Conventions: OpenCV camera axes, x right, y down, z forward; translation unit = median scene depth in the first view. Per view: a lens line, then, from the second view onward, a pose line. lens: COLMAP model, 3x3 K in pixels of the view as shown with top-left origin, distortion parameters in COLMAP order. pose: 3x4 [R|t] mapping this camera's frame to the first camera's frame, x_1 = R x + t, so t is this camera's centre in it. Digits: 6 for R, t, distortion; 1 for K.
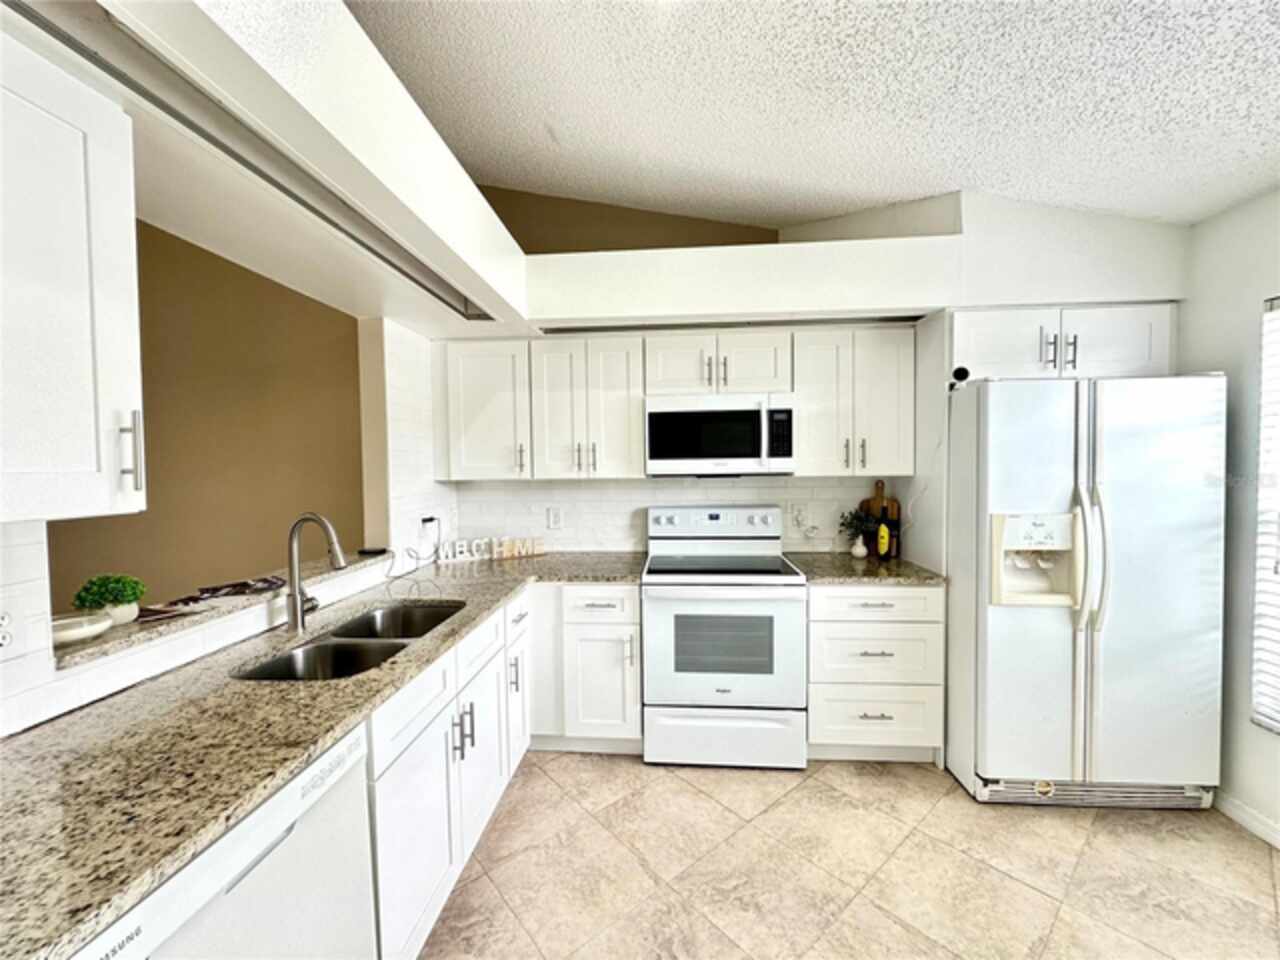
lens RADIAL K [[512.3, 0, 639.3], [0, 512.3, 479.8], [0, 0, 1]] dist [-0.004471, 0.001006]
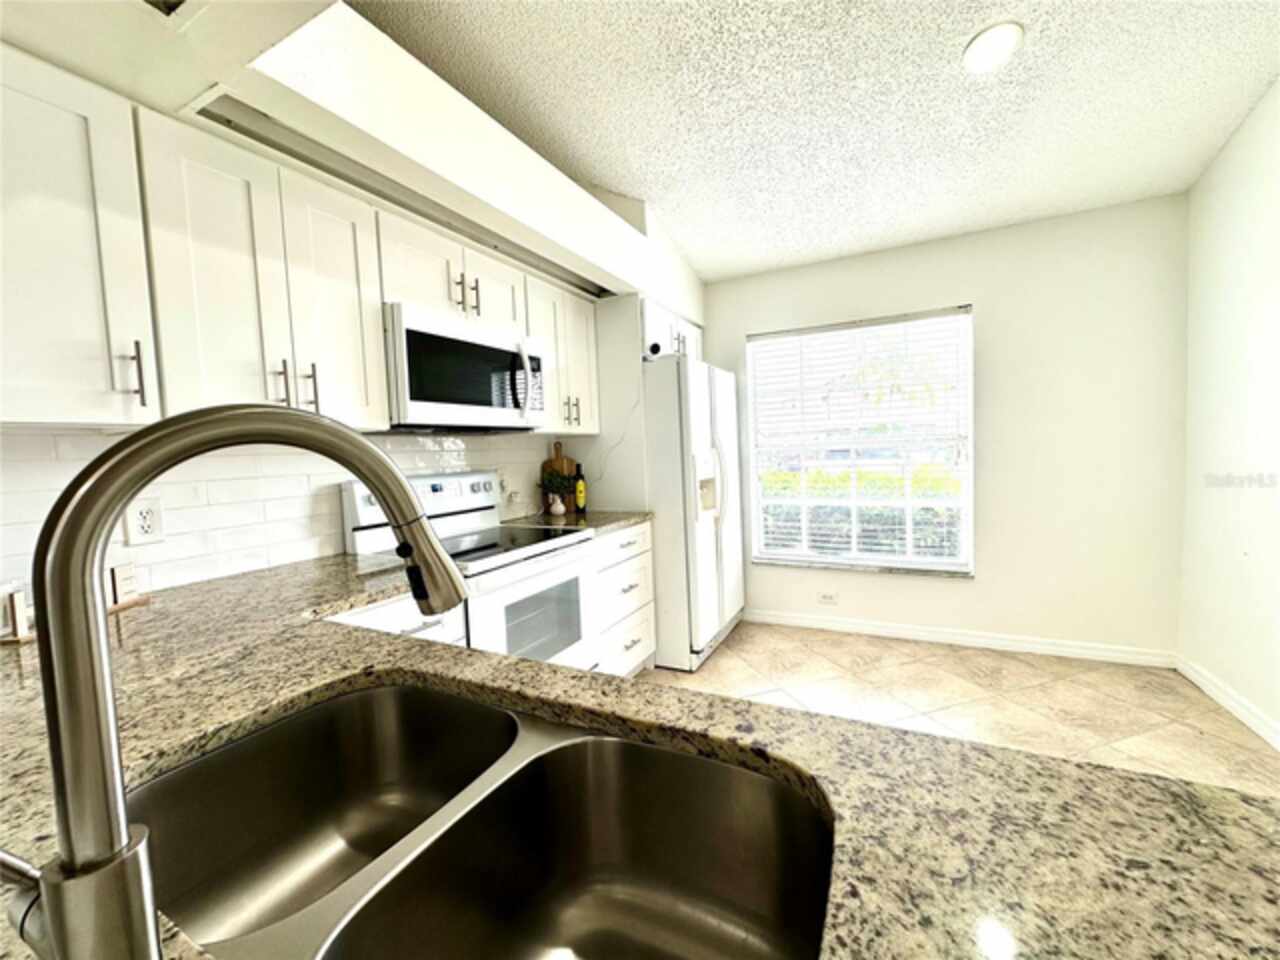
lens RADIAL K [[512.3, 0, 640.1], [0, 512.3, 479.7], [0, 0, 1]] dist [-0.004471, 0.001006]
pose [[0.387305, -0.055315, 0.920291, -0.537555], [0.067504, 0.997221, 0.031530, 0.069641], [-0.919477, 0.049911, 0.389963, 0.525735]]
